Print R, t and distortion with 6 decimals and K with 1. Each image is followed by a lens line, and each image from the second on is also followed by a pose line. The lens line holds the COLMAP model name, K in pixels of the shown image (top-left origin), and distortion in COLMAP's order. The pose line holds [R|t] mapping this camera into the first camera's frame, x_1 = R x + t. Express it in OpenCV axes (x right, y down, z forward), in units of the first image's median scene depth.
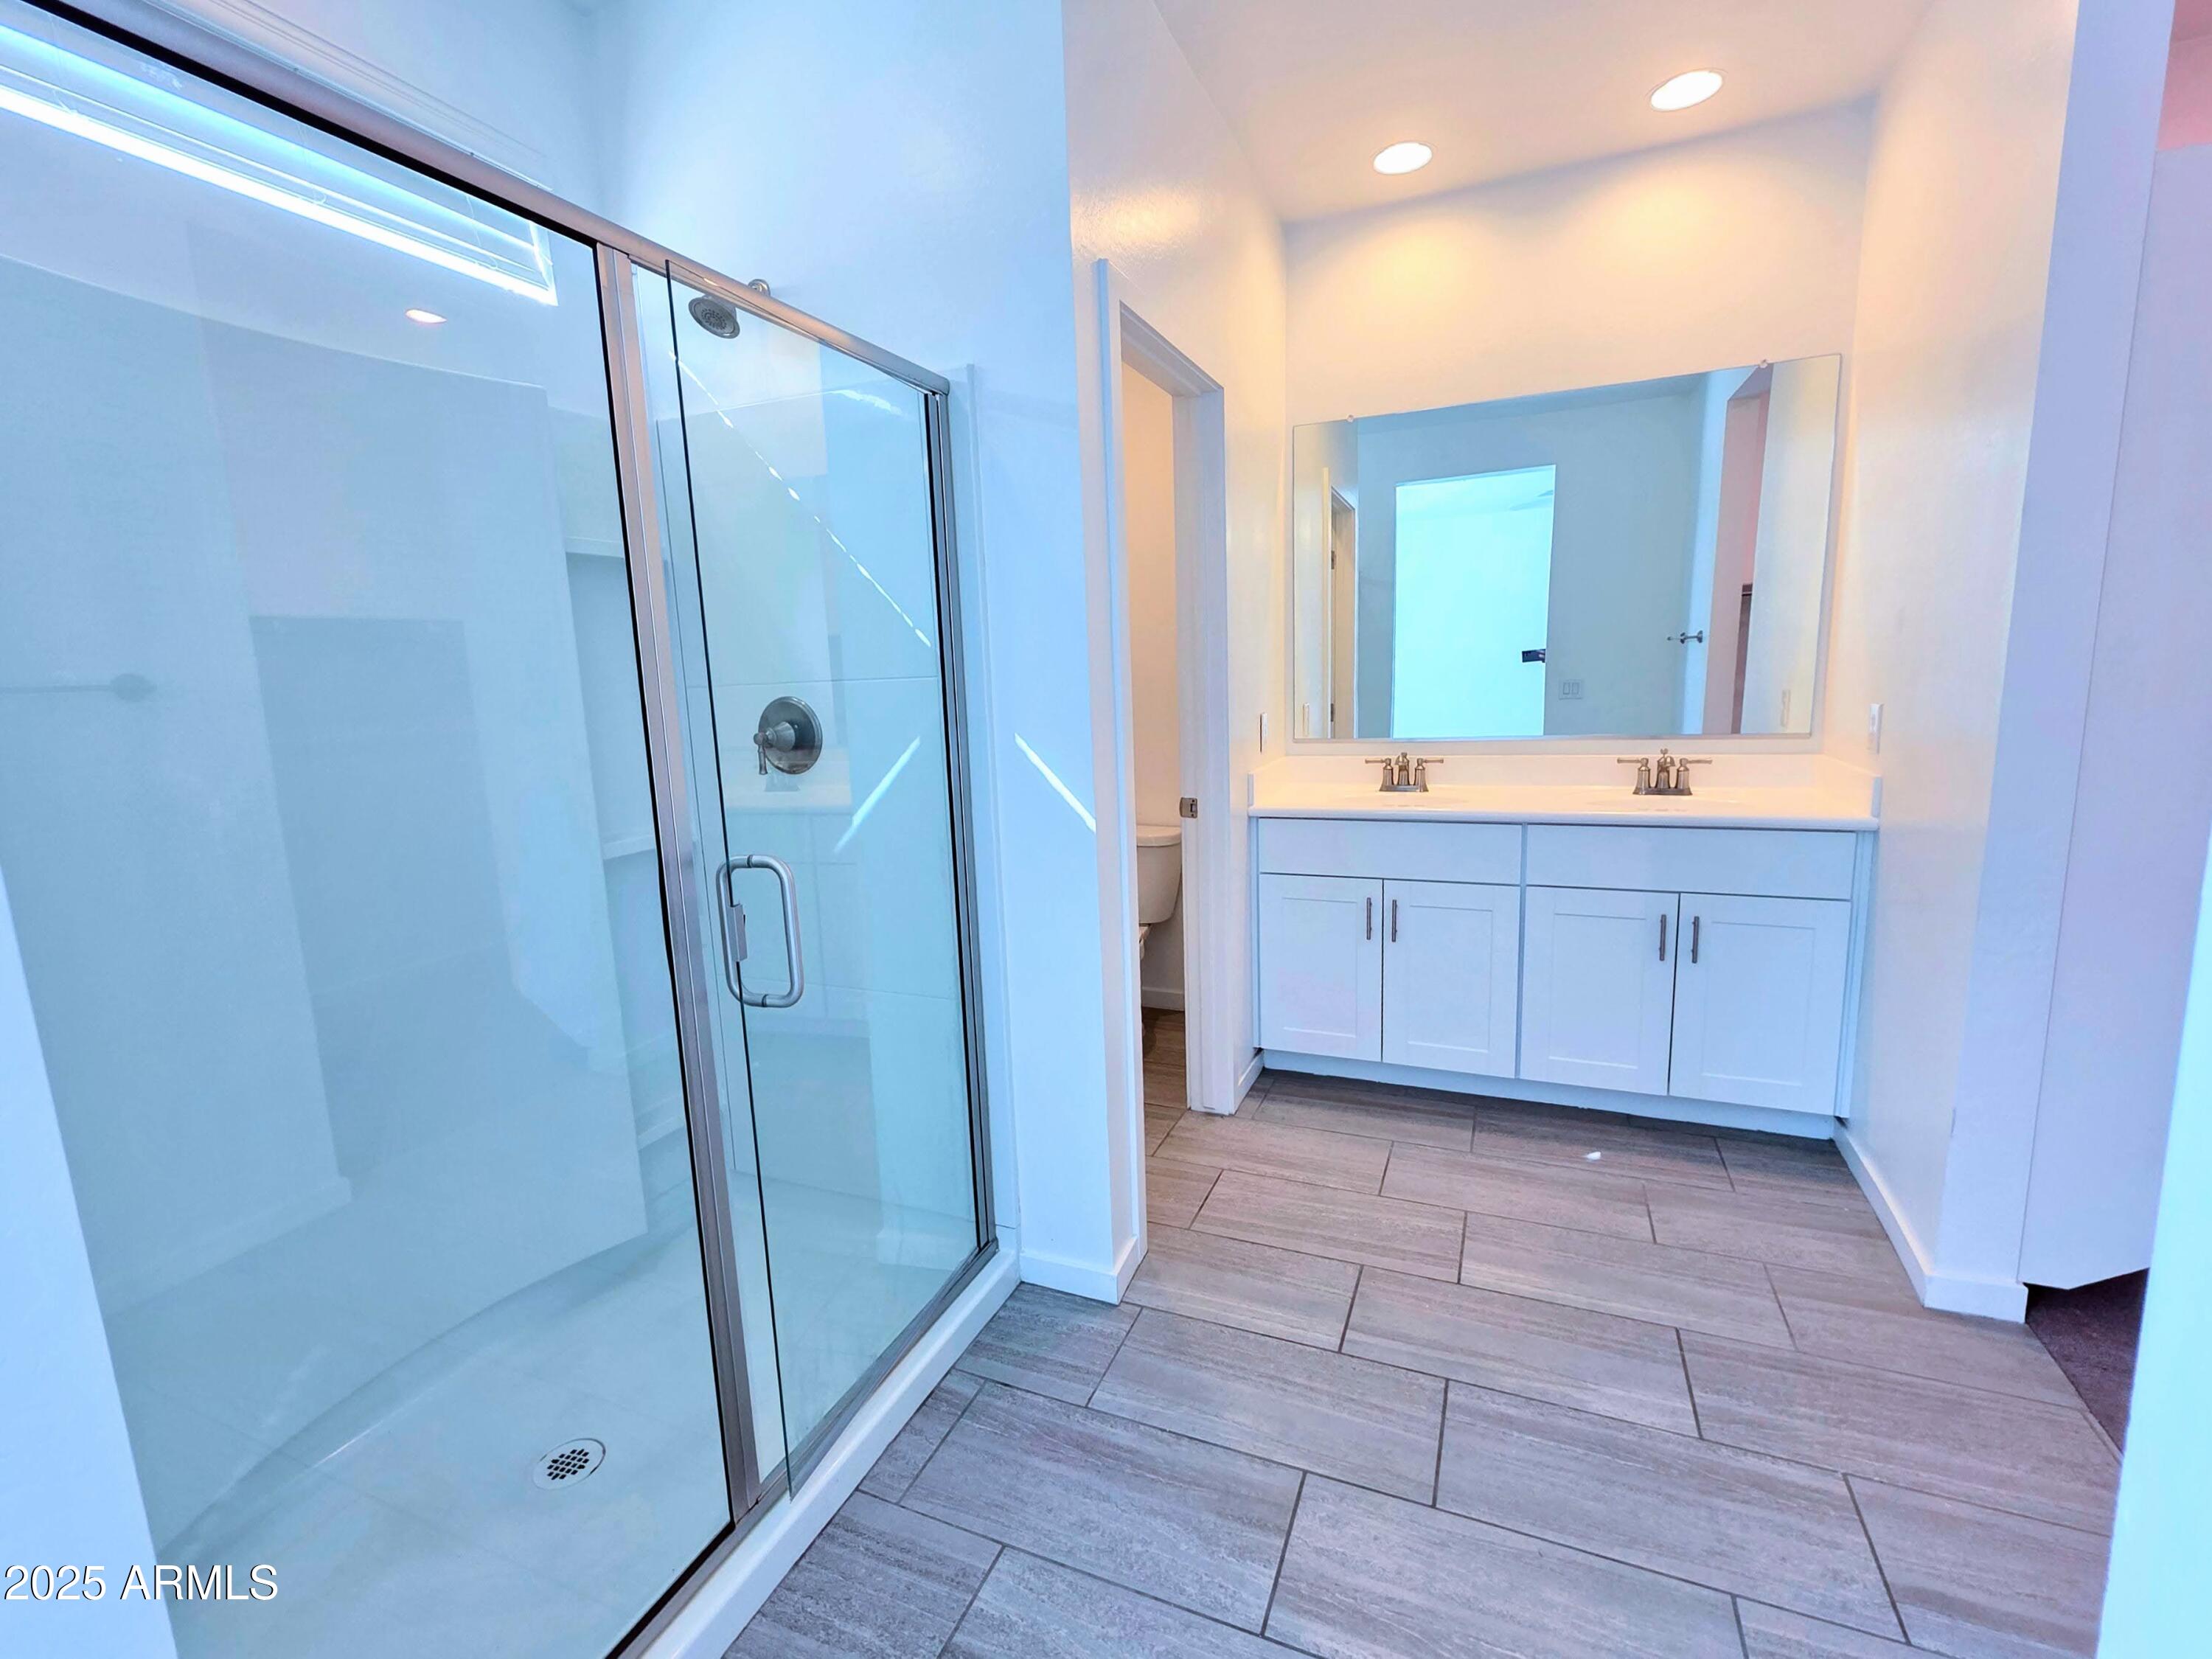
lens RADIAL K [[978.1, 0, 1114.4], [0, 978.1, 836.1], [0, 0, 1]] dist [-0.002963, 0.000219]
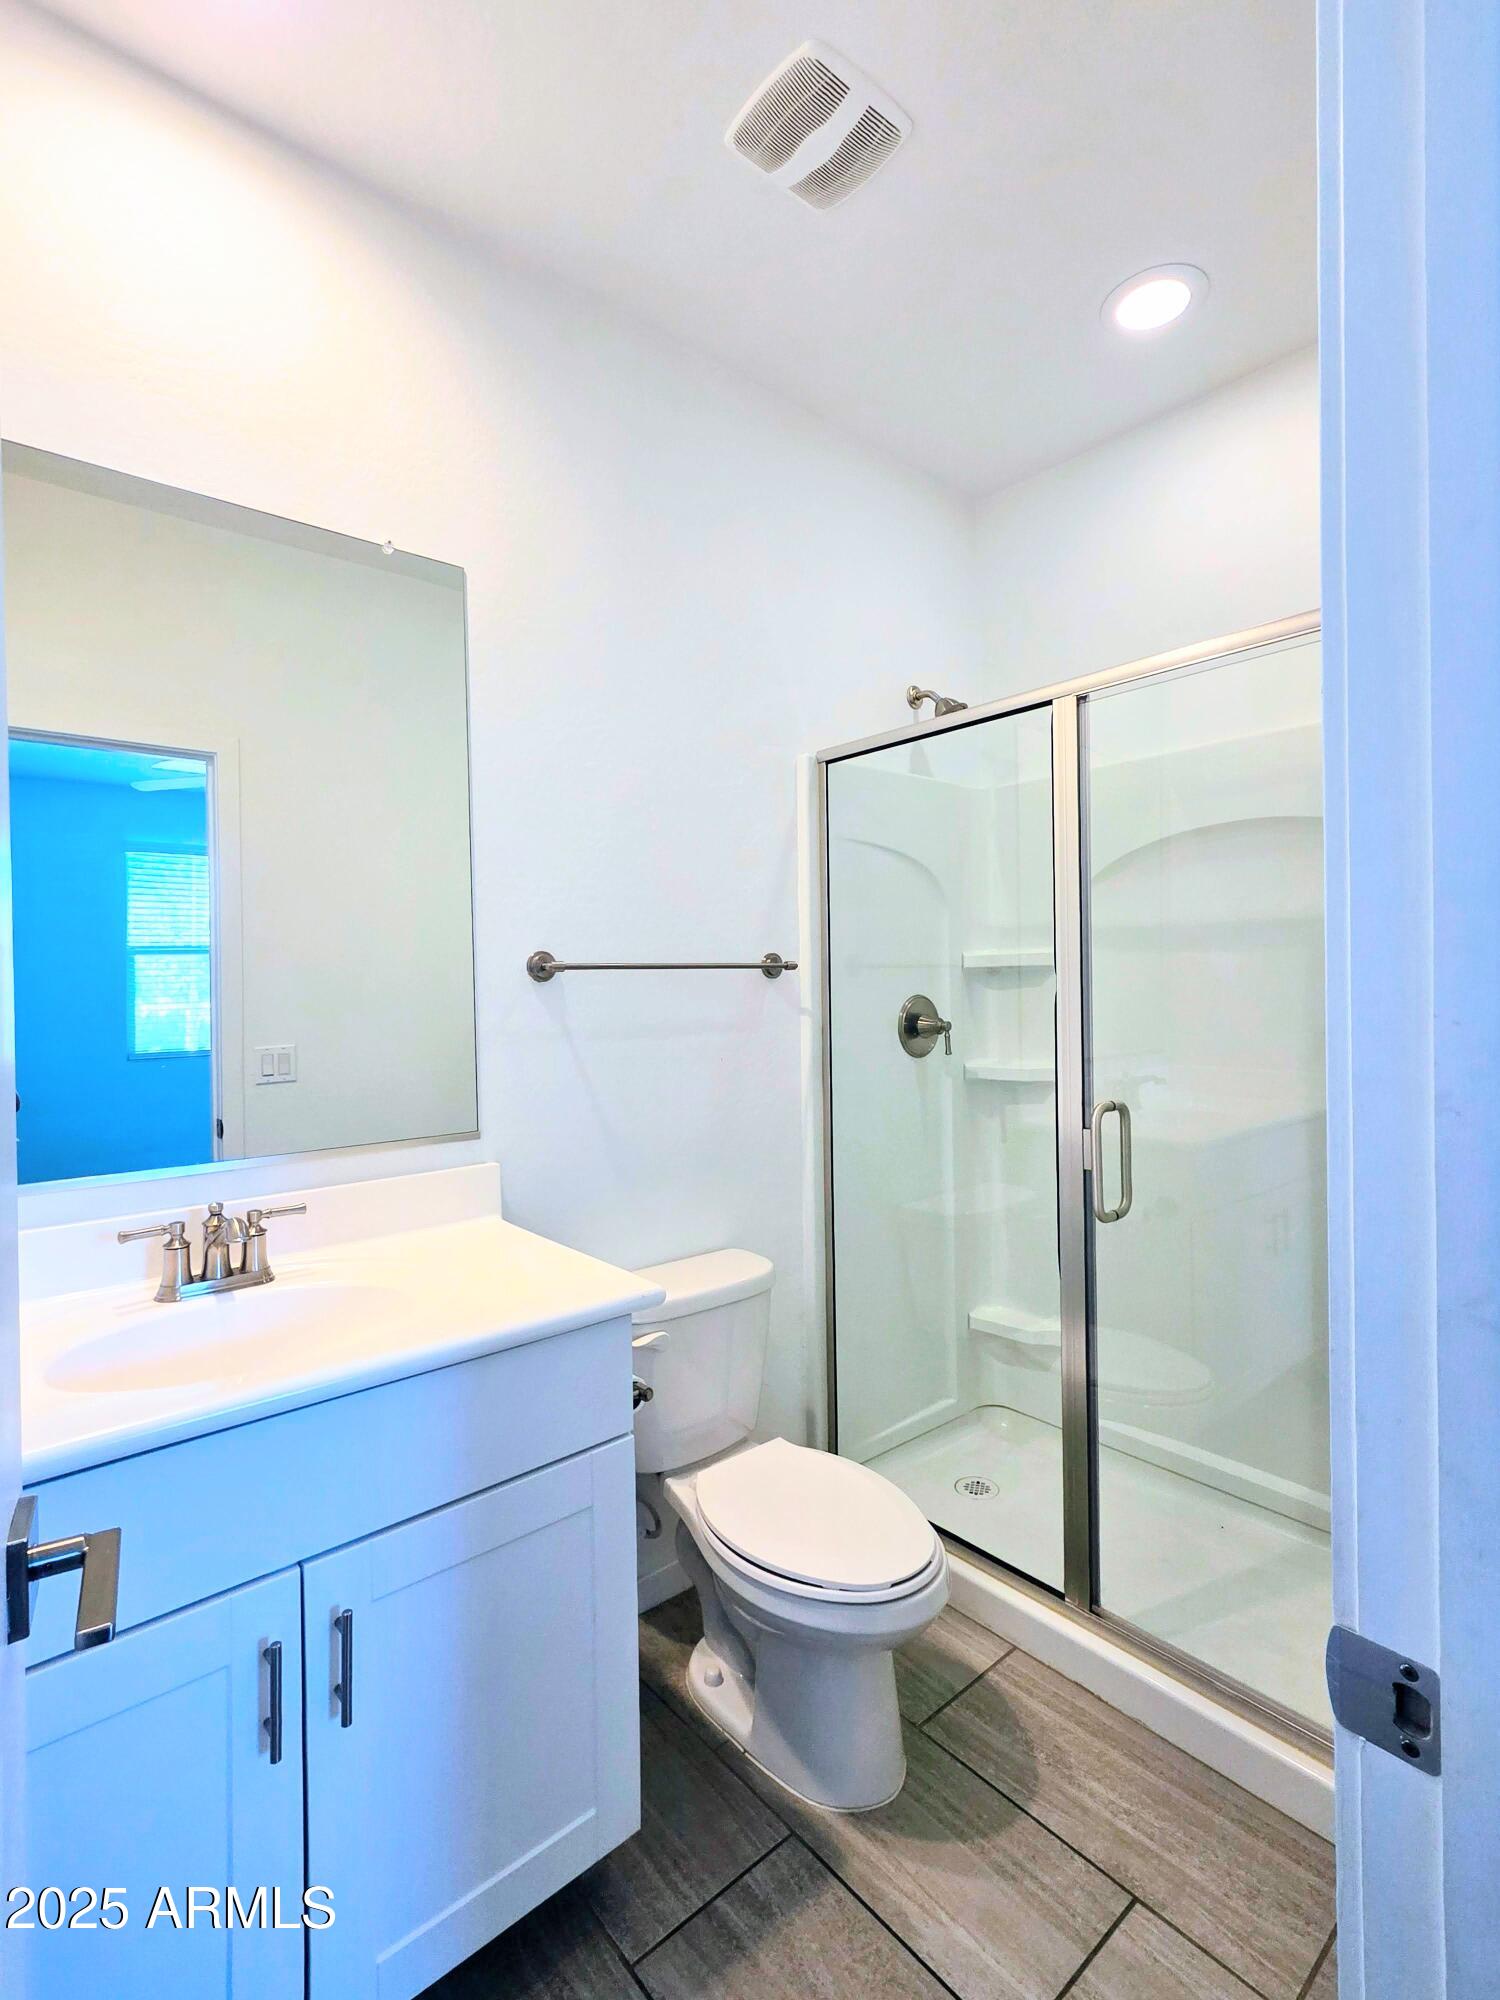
lens RADIAL K [[894.8, 0, 749.4], [0, 894.8, 994.3], [0, 0, 1]] dist [0.001699, 0.000141]
pose [[0.455562, 0.036528, 0.889454, 0.409649], [0.143305, 0.983117, -0.113773, -0.158800], [-0.878594, 0.179294, 0.442636, 0.807088]]
